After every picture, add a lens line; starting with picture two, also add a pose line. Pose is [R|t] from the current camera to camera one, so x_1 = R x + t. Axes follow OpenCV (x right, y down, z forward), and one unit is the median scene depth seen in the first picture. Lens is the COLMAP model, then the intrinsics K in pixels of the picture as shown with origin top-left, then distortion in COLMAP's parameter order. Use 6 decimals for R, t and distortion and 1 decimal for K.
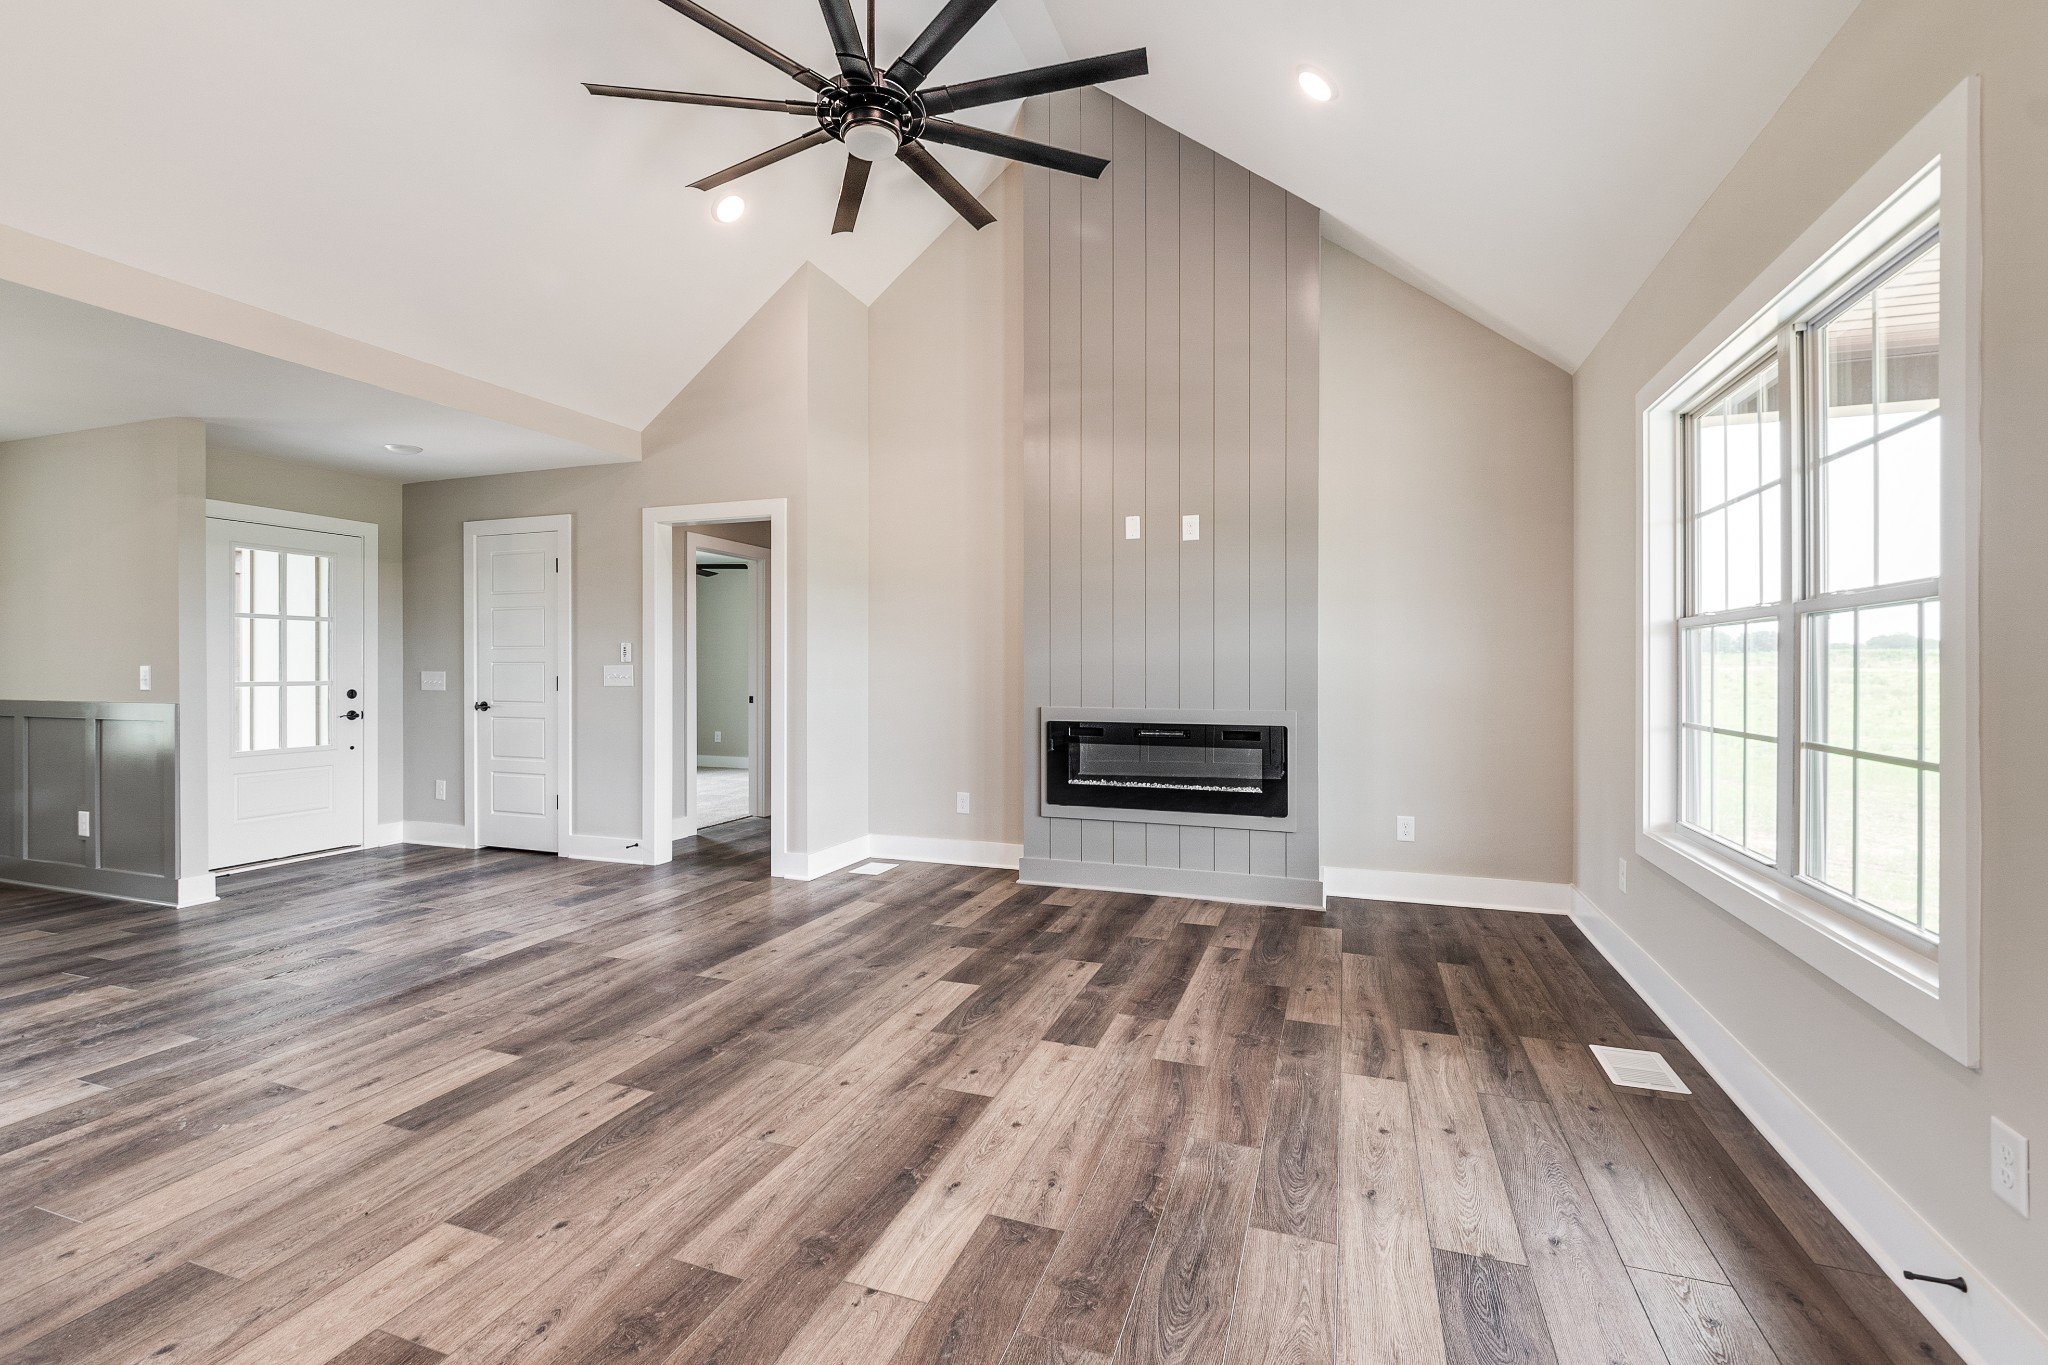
lens RADIAL K [[913.4, 0, 1012.1], [0, 913.4, 669.1], [0, 0, 1]] dist [-0.010058, 0.003682]
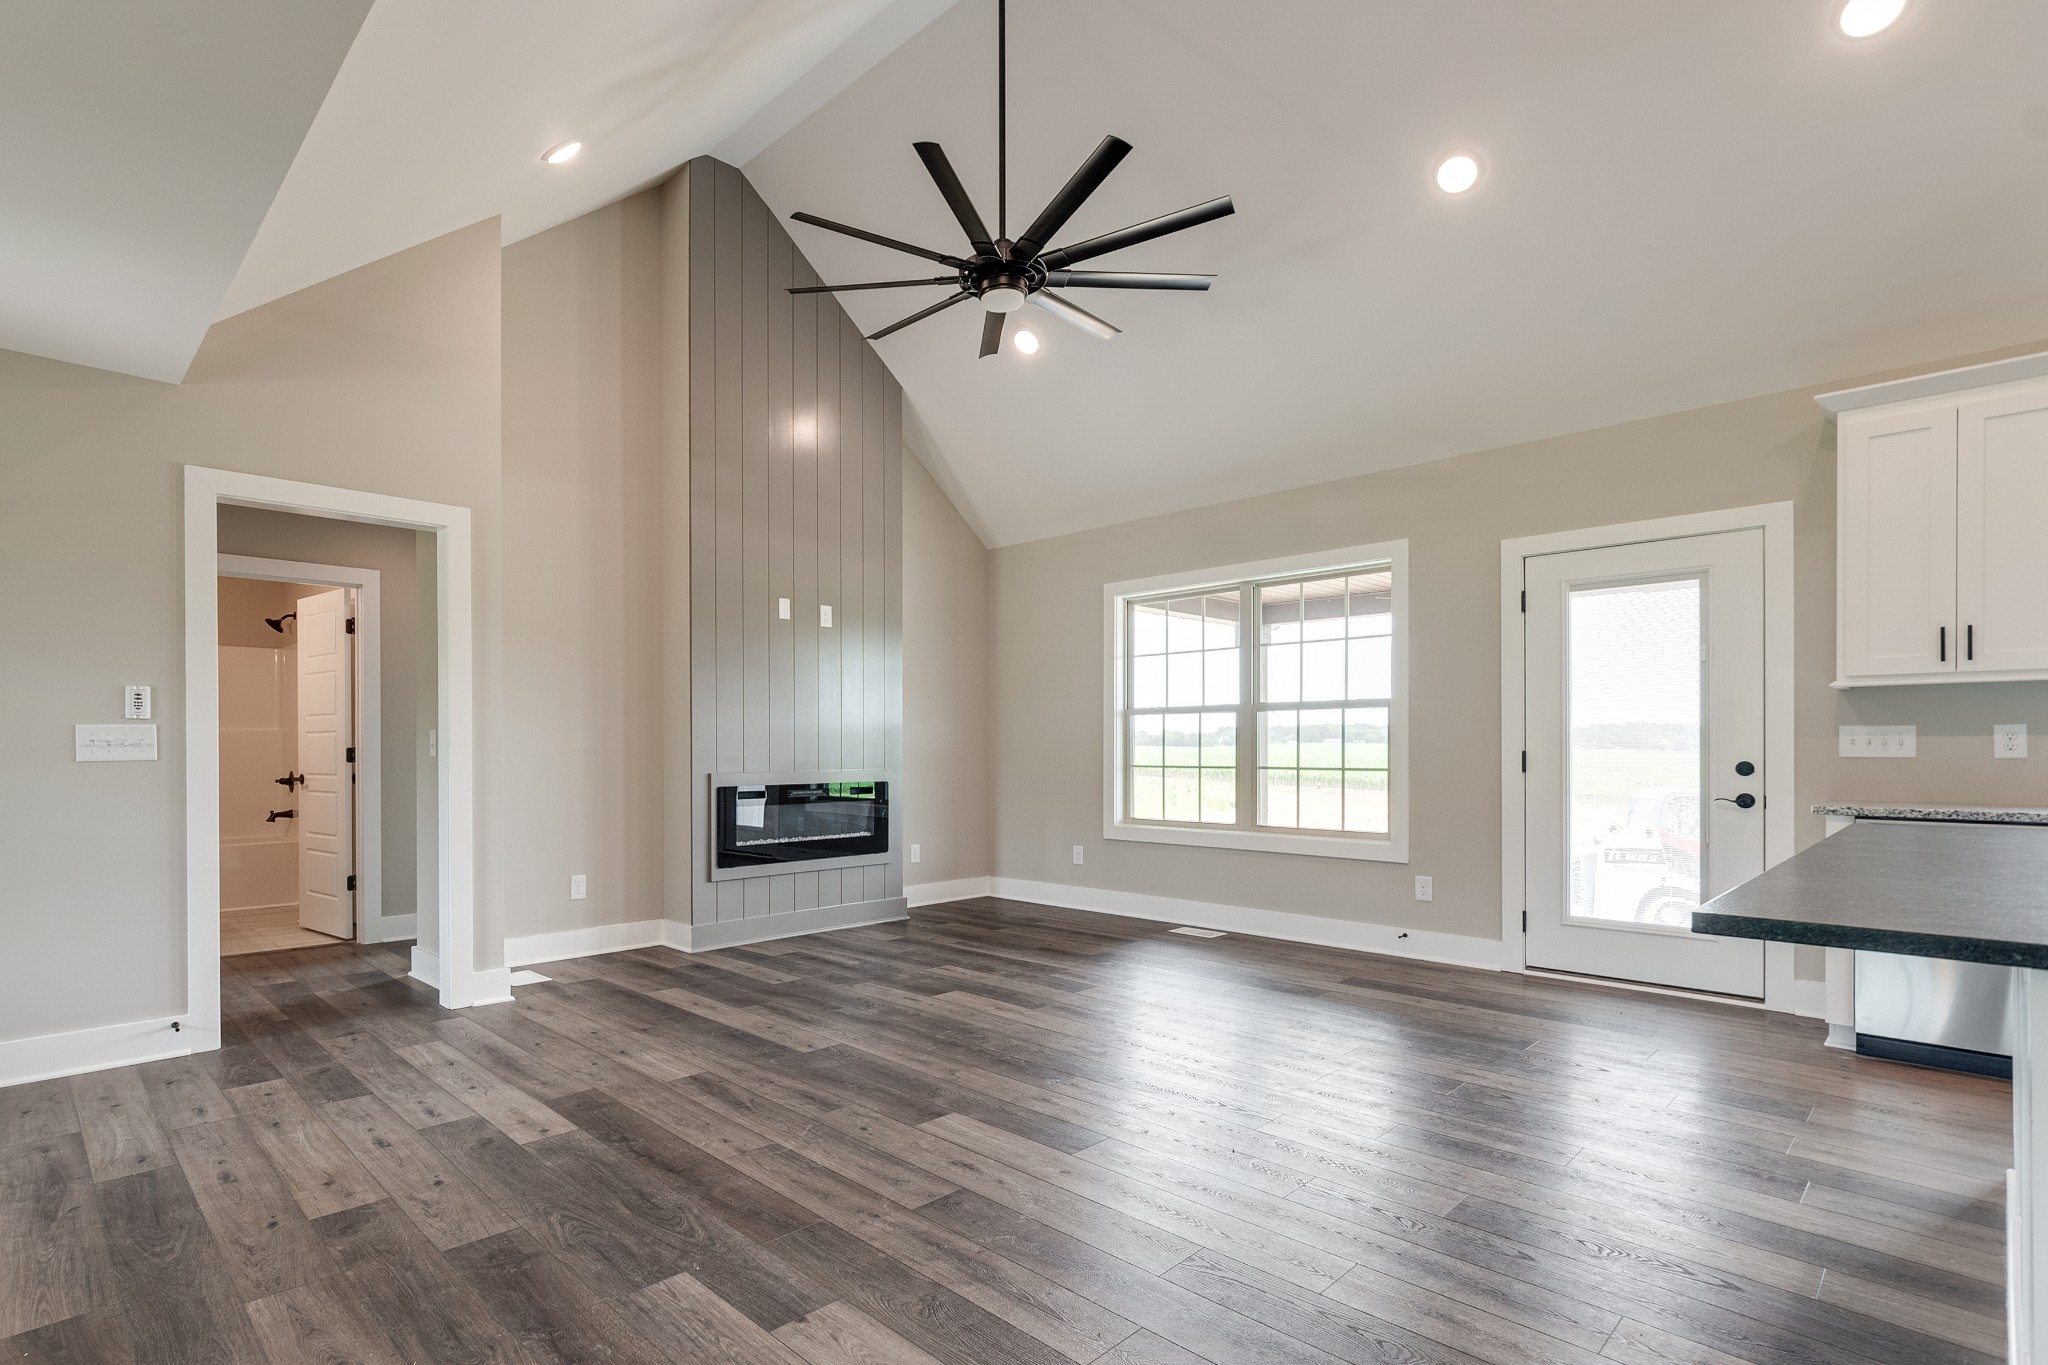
lens RADIAL K [[994.6, 0, 905.0], [0, 994.6, 760.3], [0, 0, 1]] dist [-0.002007, -0.001086]
pose [[0.460679, -0.012378, 0.887481, -1.132100], [0.004309, 0.999922, 0.011710, 0.019980], [-0.887556, -0.001570, 0.460696, 0.405616]]
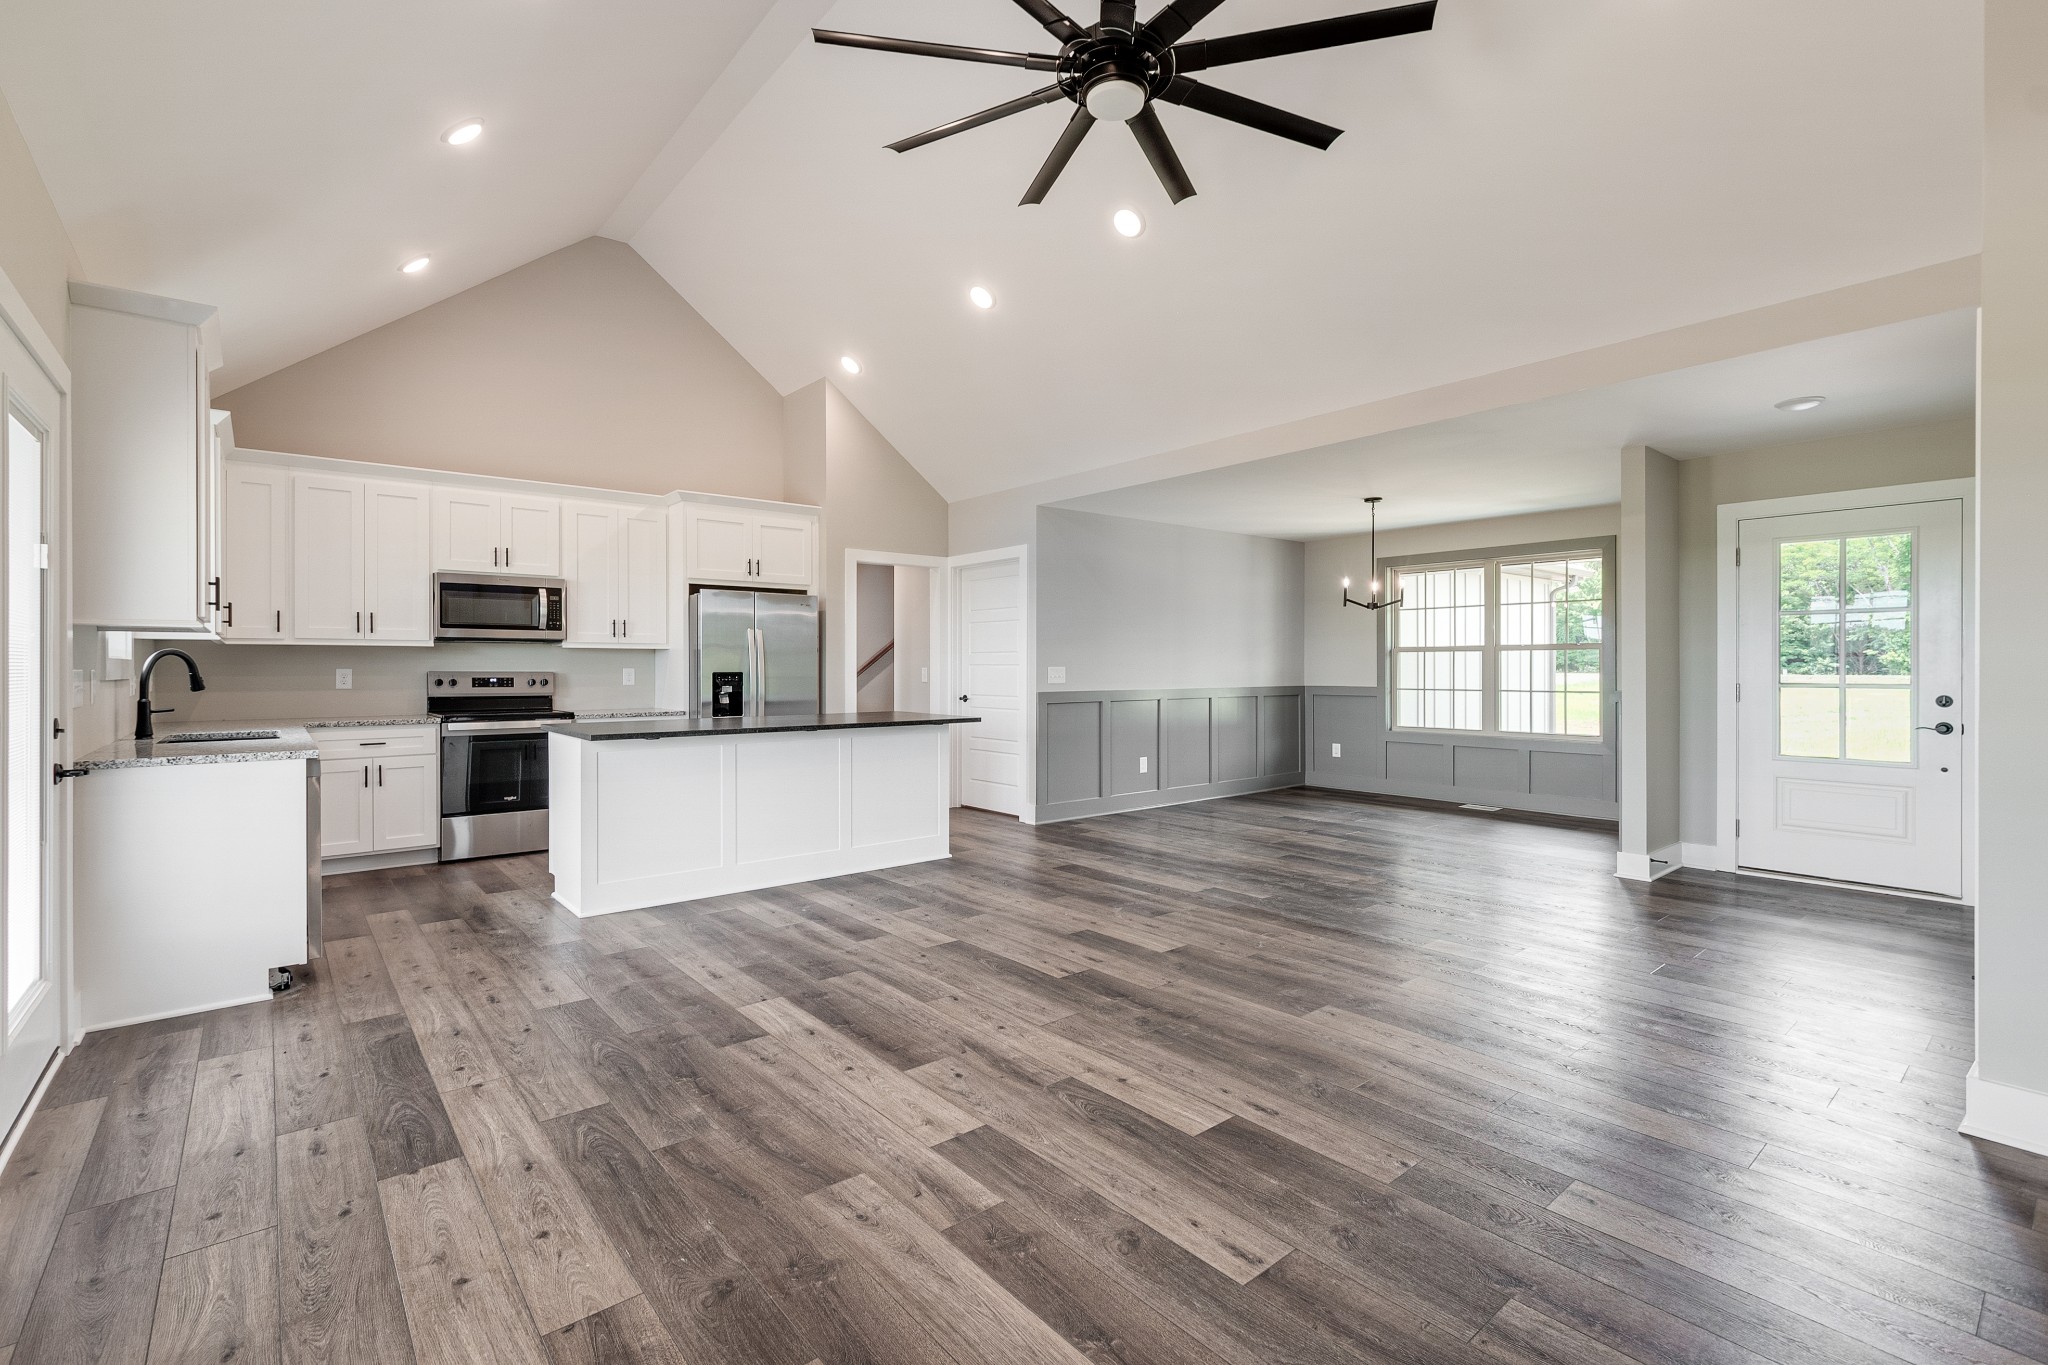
lens RADIAL K [[913.4, 0, 1017.4], [0, 913.4, 657.2], [0, 0, 1]] dist [-0.010058, 0.003682]
pose [[-0.501832, -0.008224, -0.864926, 0.567062], [-0.000767, 0.999959, -0.009063, -0.005210], [0.864965, -0.003885, -0.501818, 1.115082]]
